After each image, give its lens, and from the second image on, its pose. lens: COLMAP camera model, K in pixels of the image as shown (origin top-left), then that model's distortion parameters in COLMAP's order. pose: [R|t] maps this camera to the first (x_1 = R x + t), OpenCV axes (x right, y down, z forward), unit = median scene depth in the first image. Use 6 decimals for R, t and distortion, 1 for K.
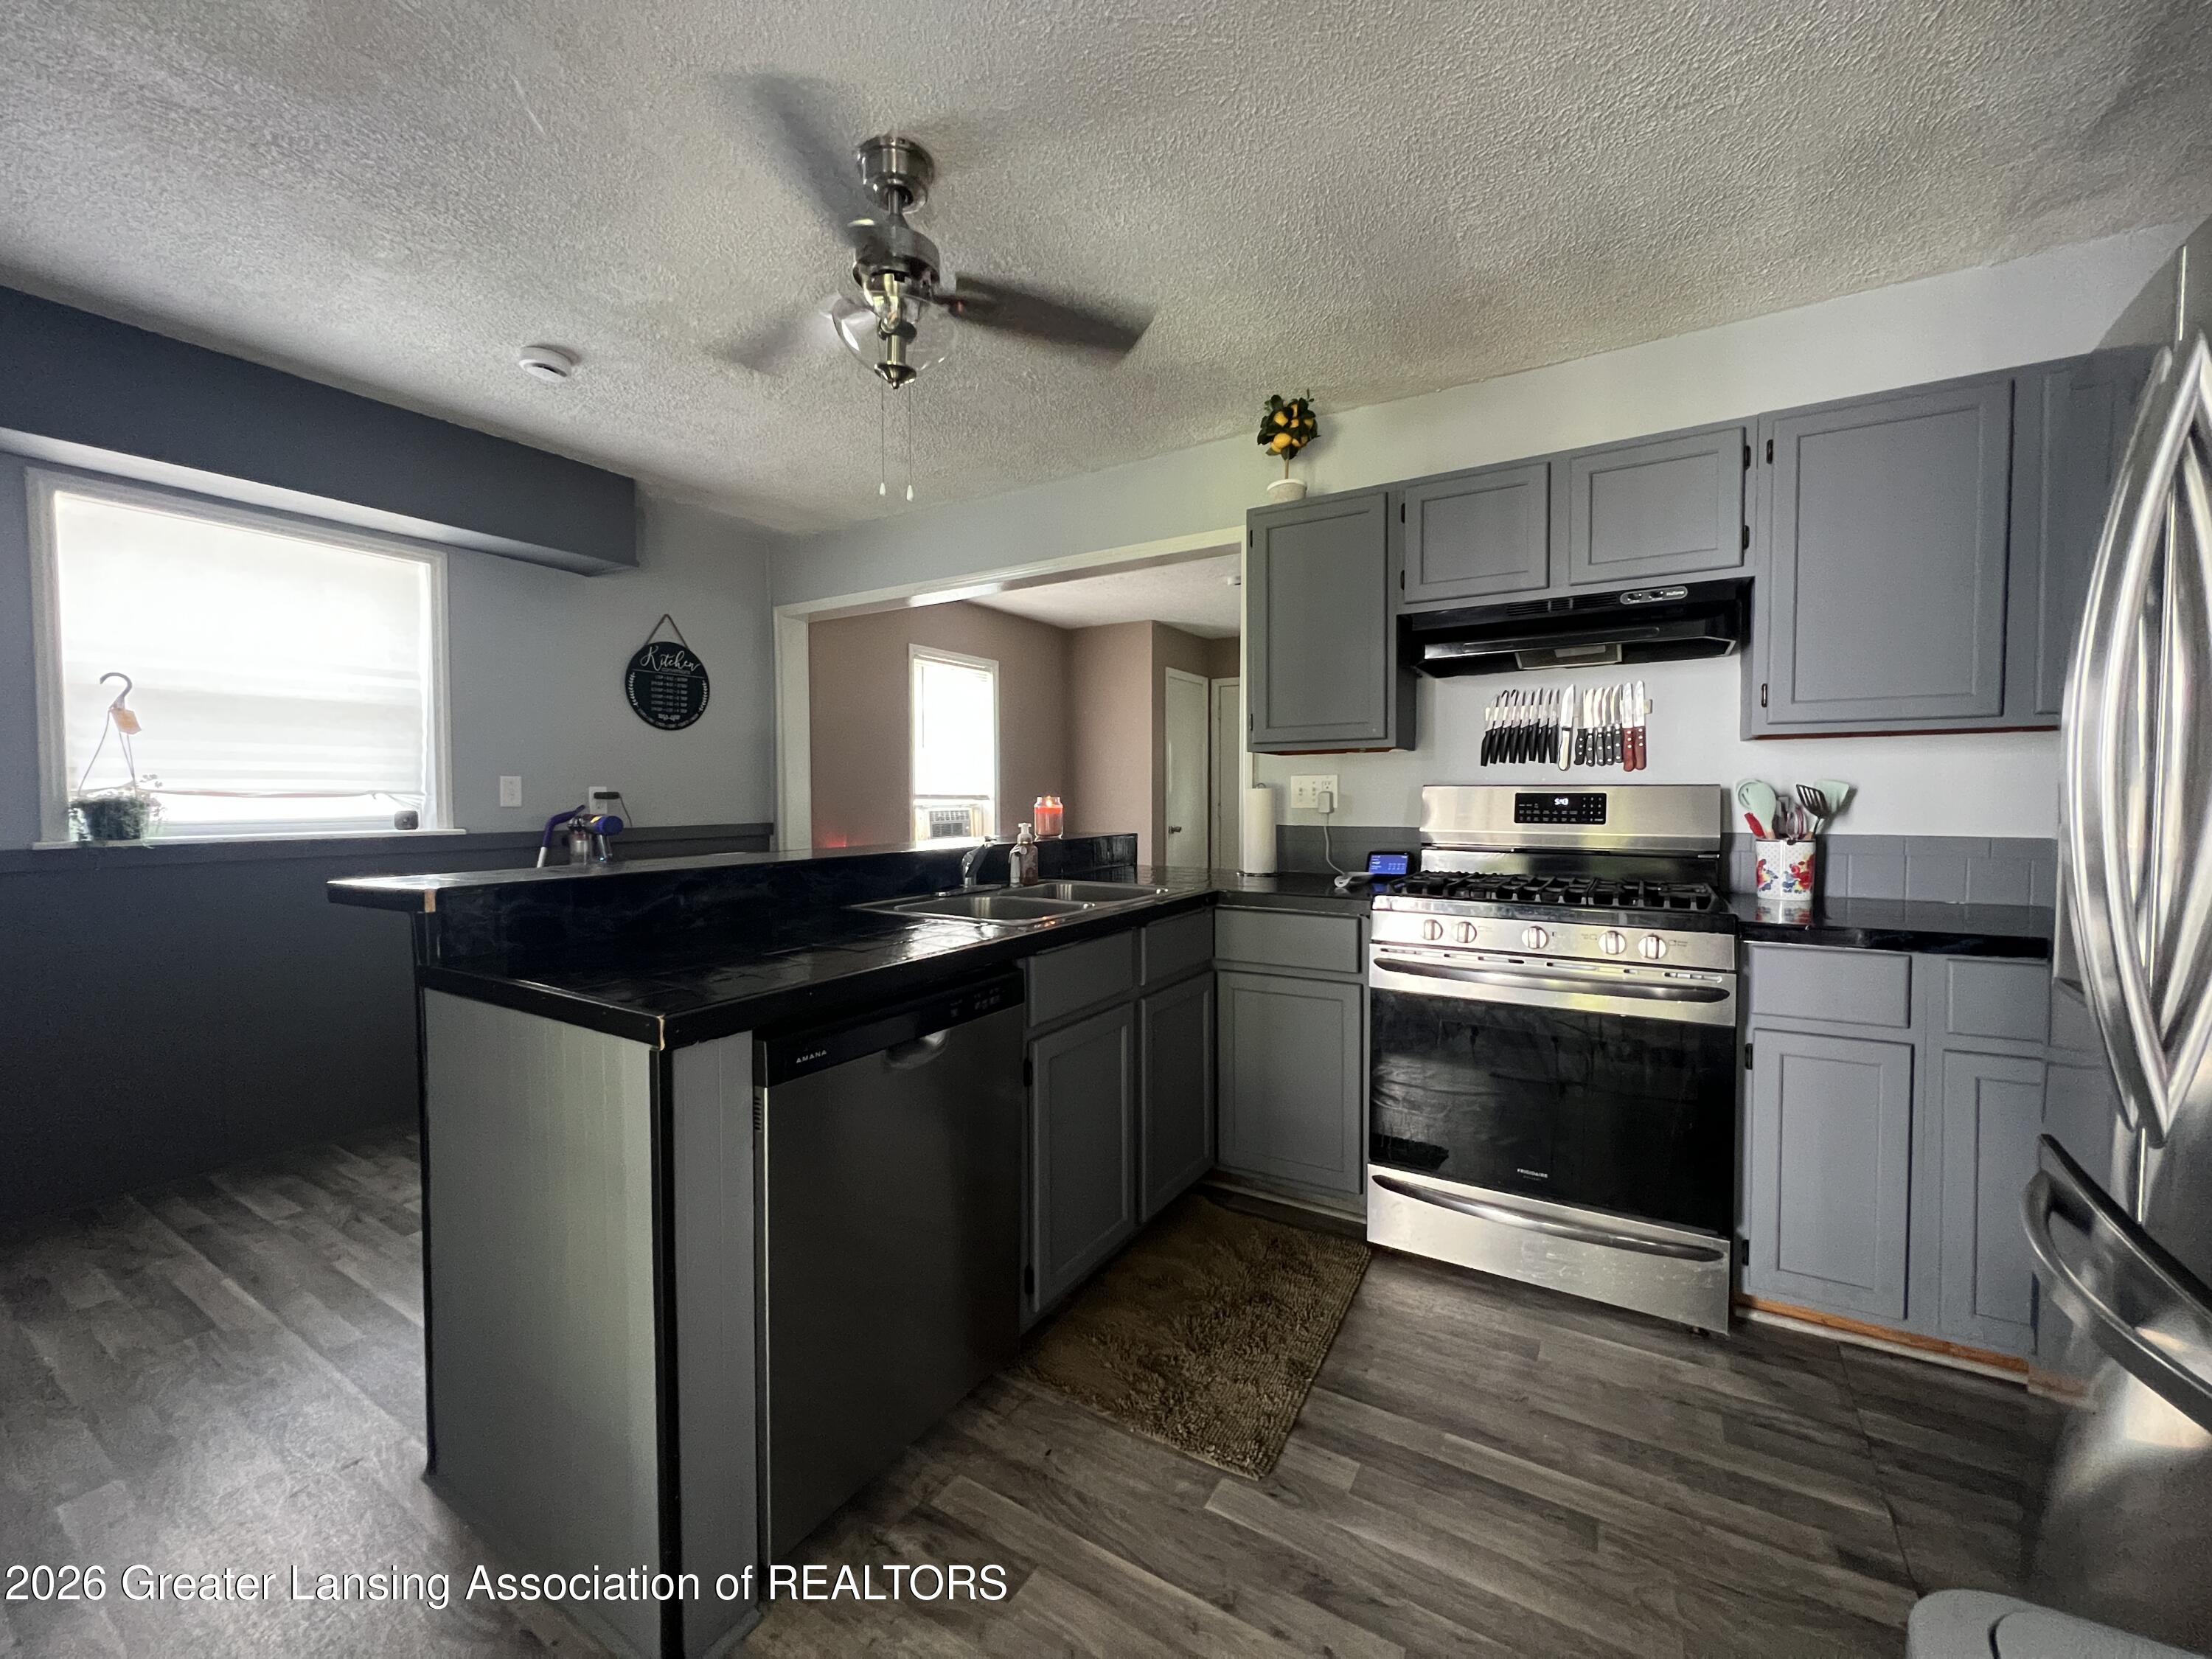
lens RADIAL K [[901.1, 0, 1107.5], [0, 901.1, 824.4], [0, 0, 1]] dist [-0.001381, -0.000164]
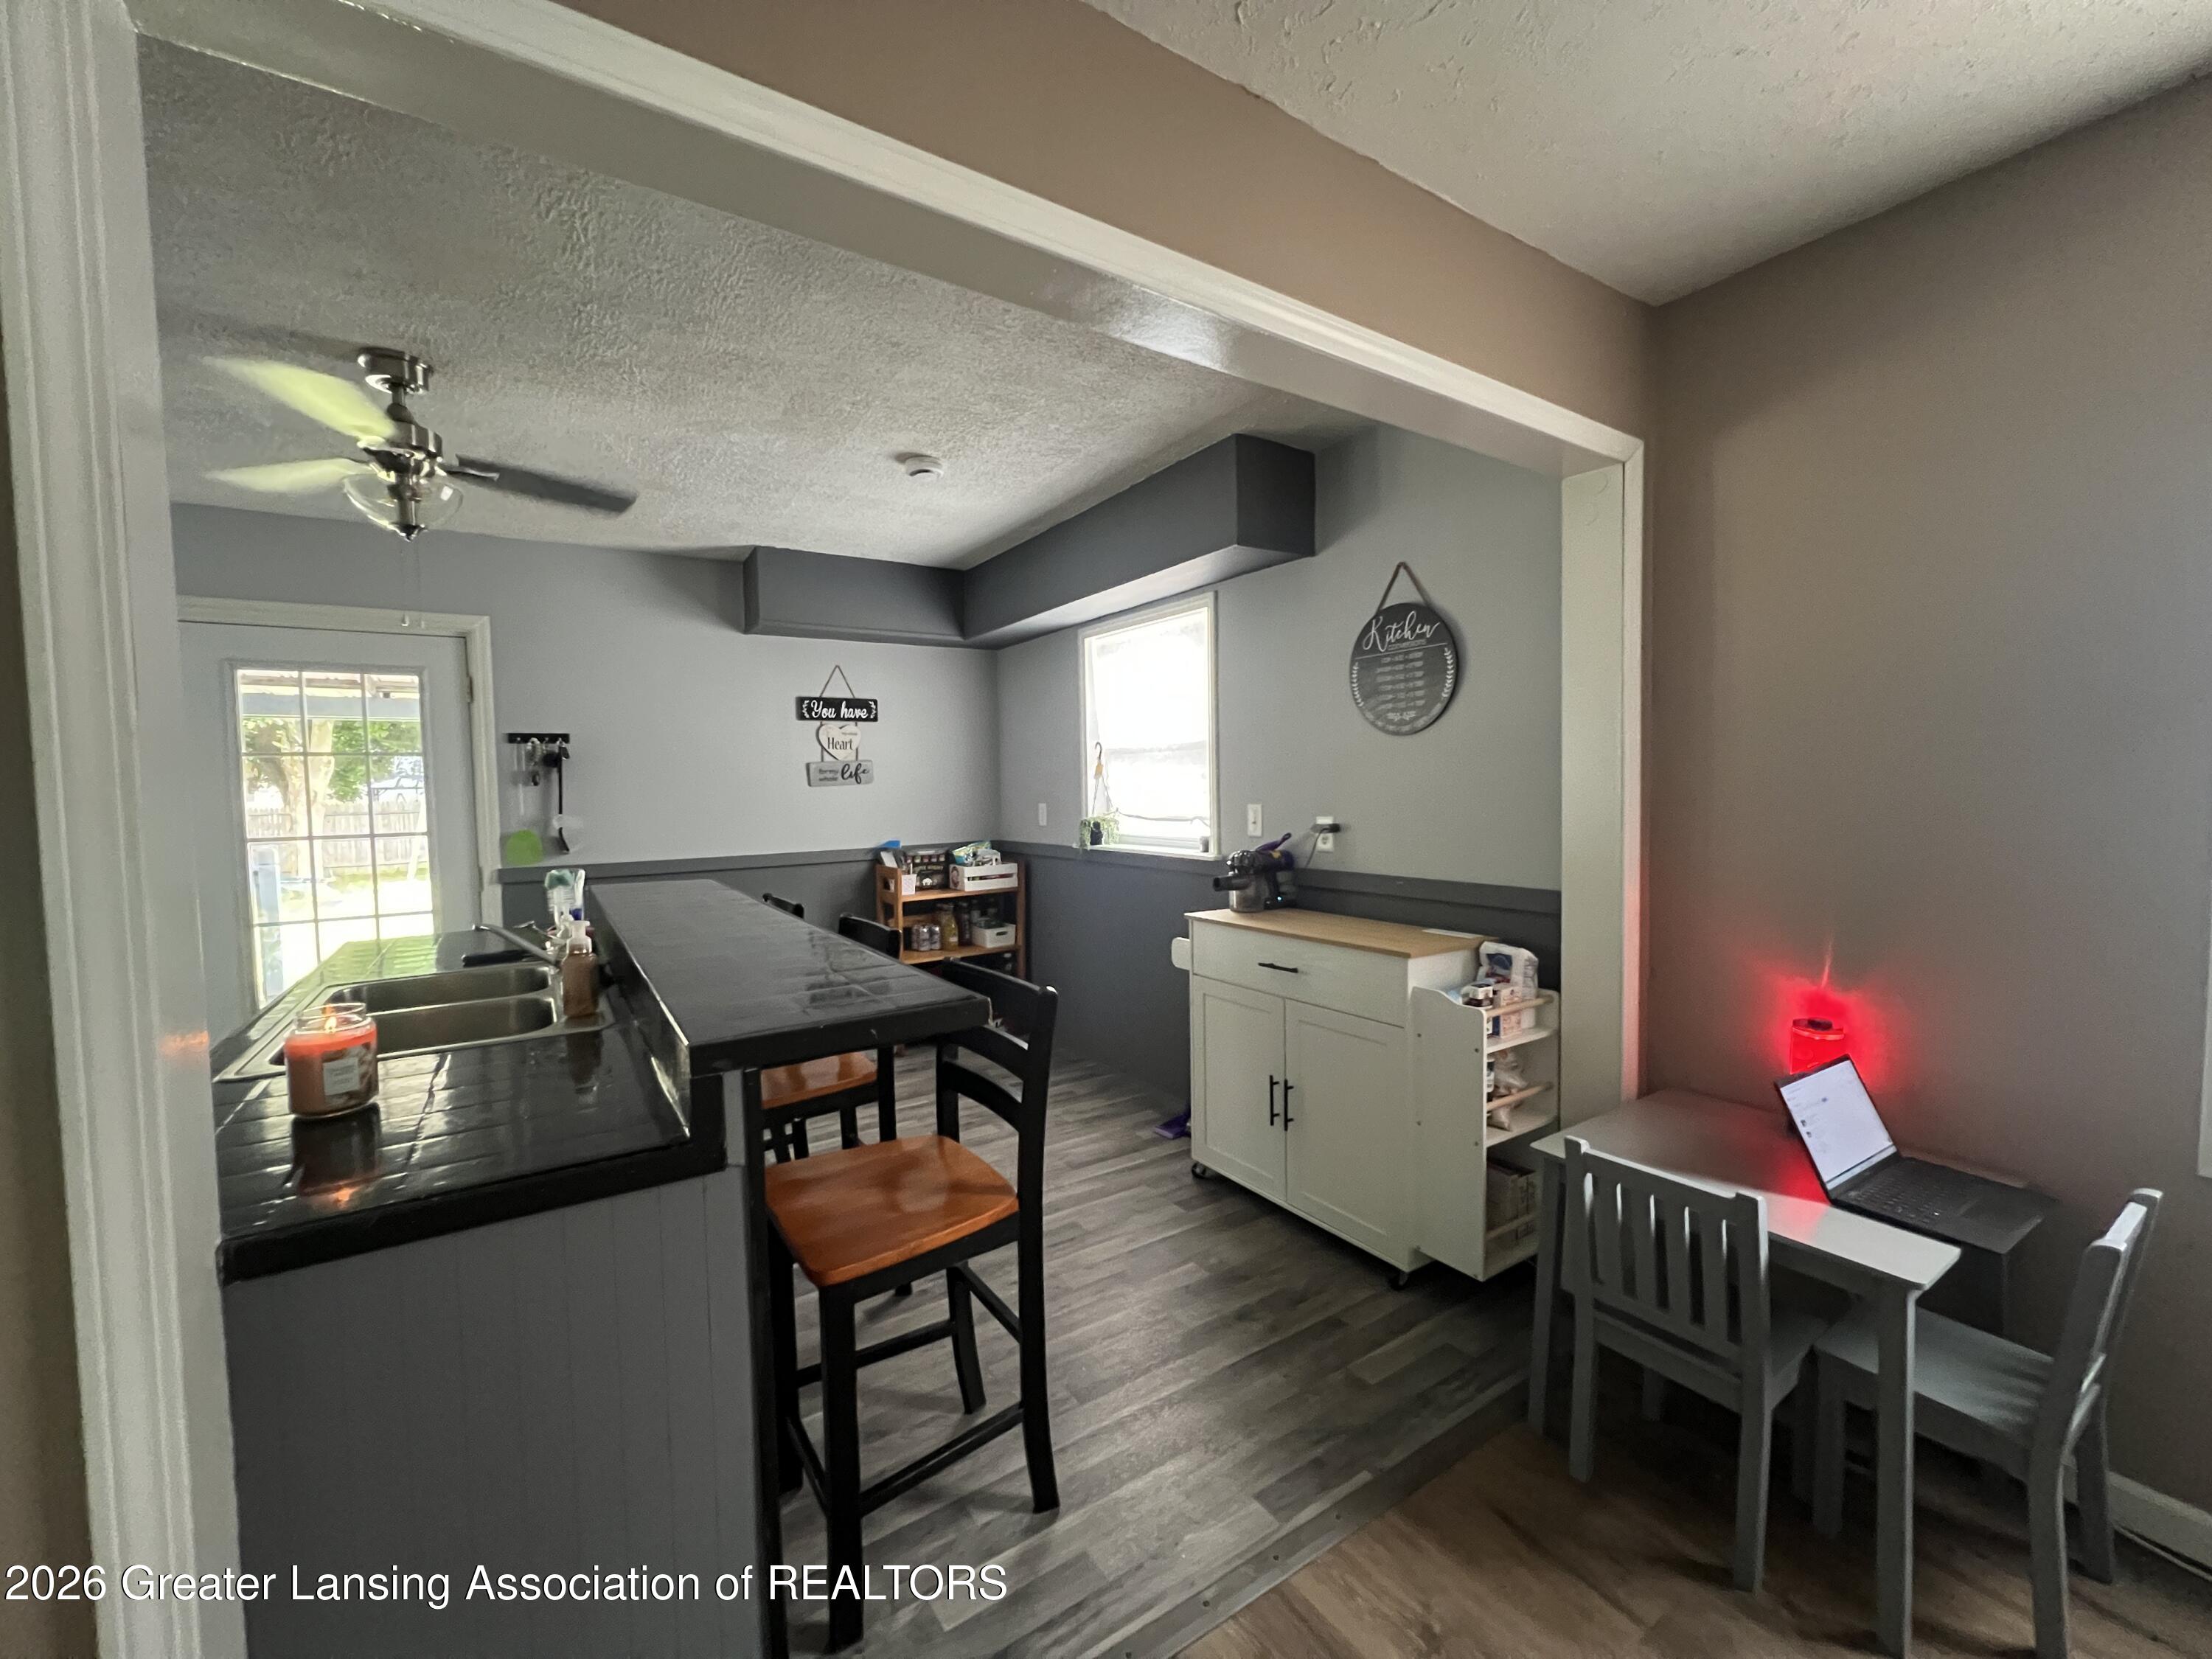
lens RADIAL K [[901.1, 0, 1107.5], [0, 901.1, 824.4], [0, 0, 1]] dist [-0.001381, -0.000164]
pose [[-0.413440, 0.048098, -0.909260, 0.261424], [-0.011656, 0.998242, 0.058105, -0.086903], [0.910457, 0.034621, -0.412153, 1.263558]]
